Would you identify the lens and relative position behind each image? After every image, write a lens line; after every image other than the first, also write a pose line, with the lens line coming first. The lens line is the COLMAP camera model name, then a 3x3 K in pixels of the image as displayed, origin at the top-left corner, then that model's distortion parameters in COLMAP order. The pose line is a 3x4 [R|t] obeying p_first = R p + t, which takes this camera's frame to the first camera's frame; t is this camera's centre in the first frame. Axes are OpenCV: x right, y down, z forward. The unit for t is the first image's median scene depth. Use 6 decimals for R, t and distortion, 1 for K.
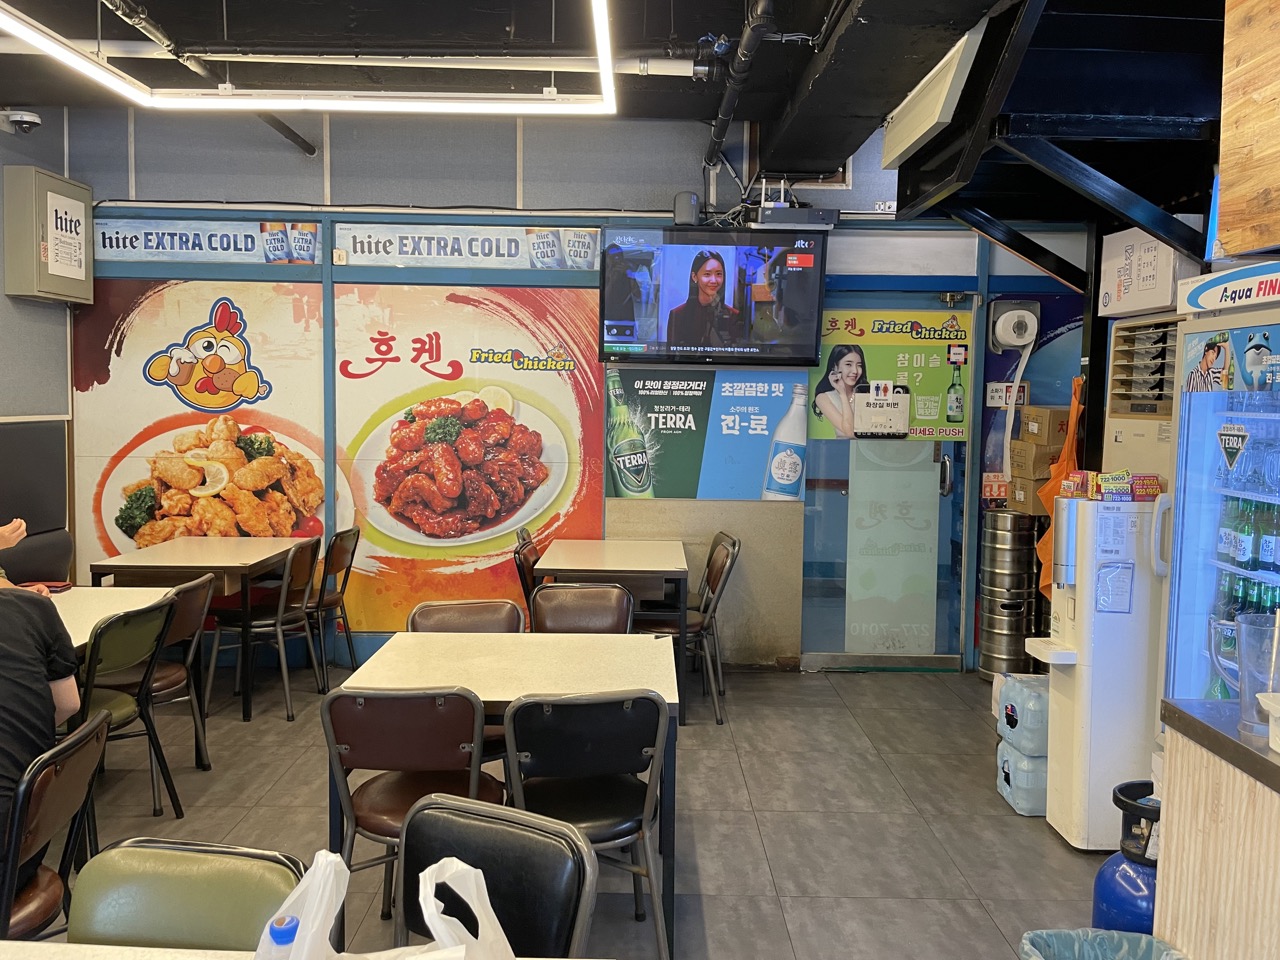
lens RADIAL K [[976.6, 0, 640.0], [0, 976.6, 480.0], [0, 0, 1]] dist [0.003087, 0.001209]
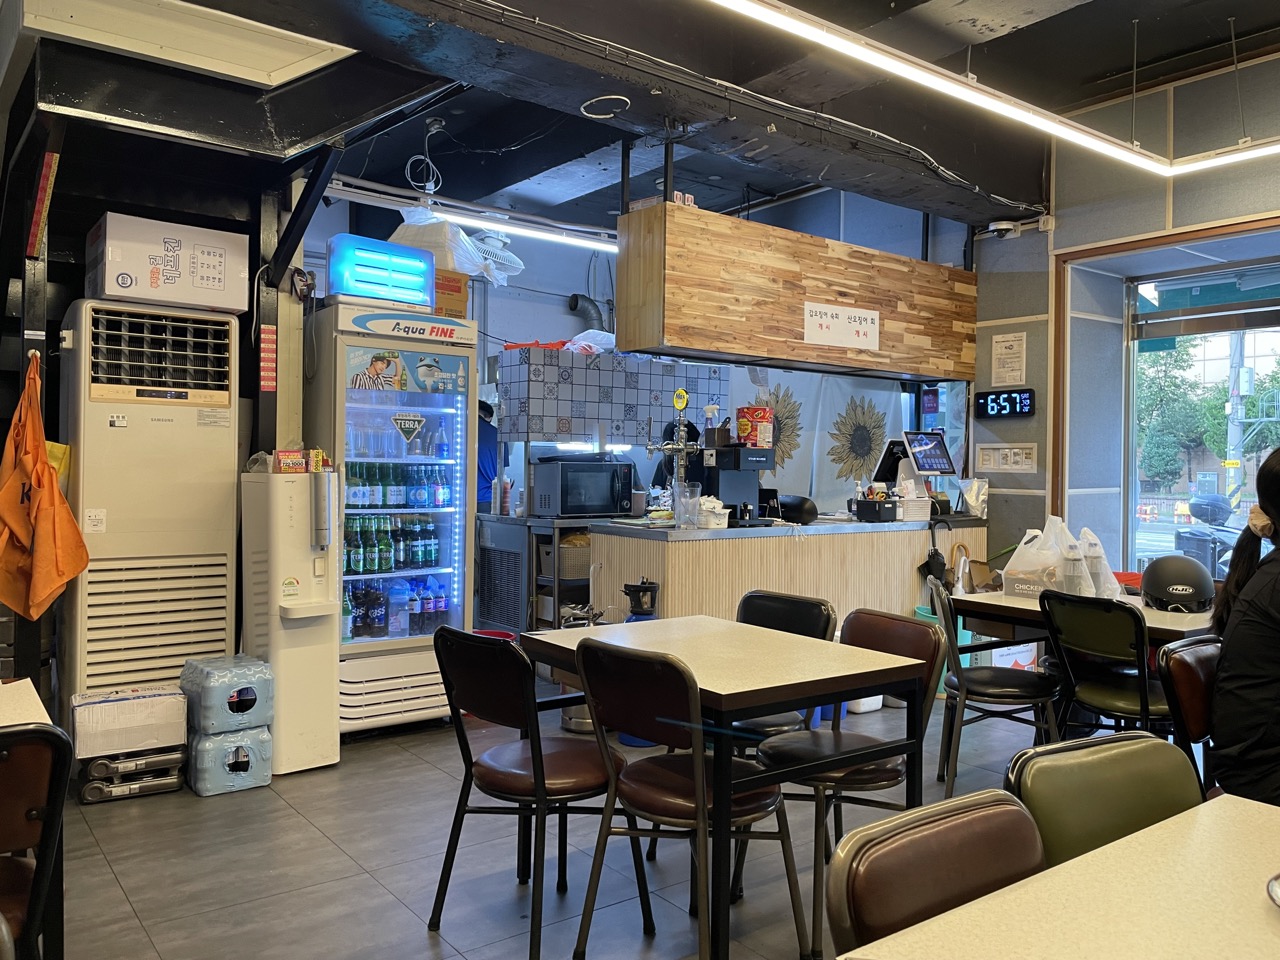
lens RADIAL K [[976.6, 0, 640.0], [0, 976.6, 480.0], [0, 0, 1]] dist [0.003087, 0.001209]
pose [[-0.606259, -0.033664, 0.794554, -0.812462], [0.044013, 0.996152, 0.075789, -0.049864], [-0.794048, 0.080918, -0.602445, 1.578787]]
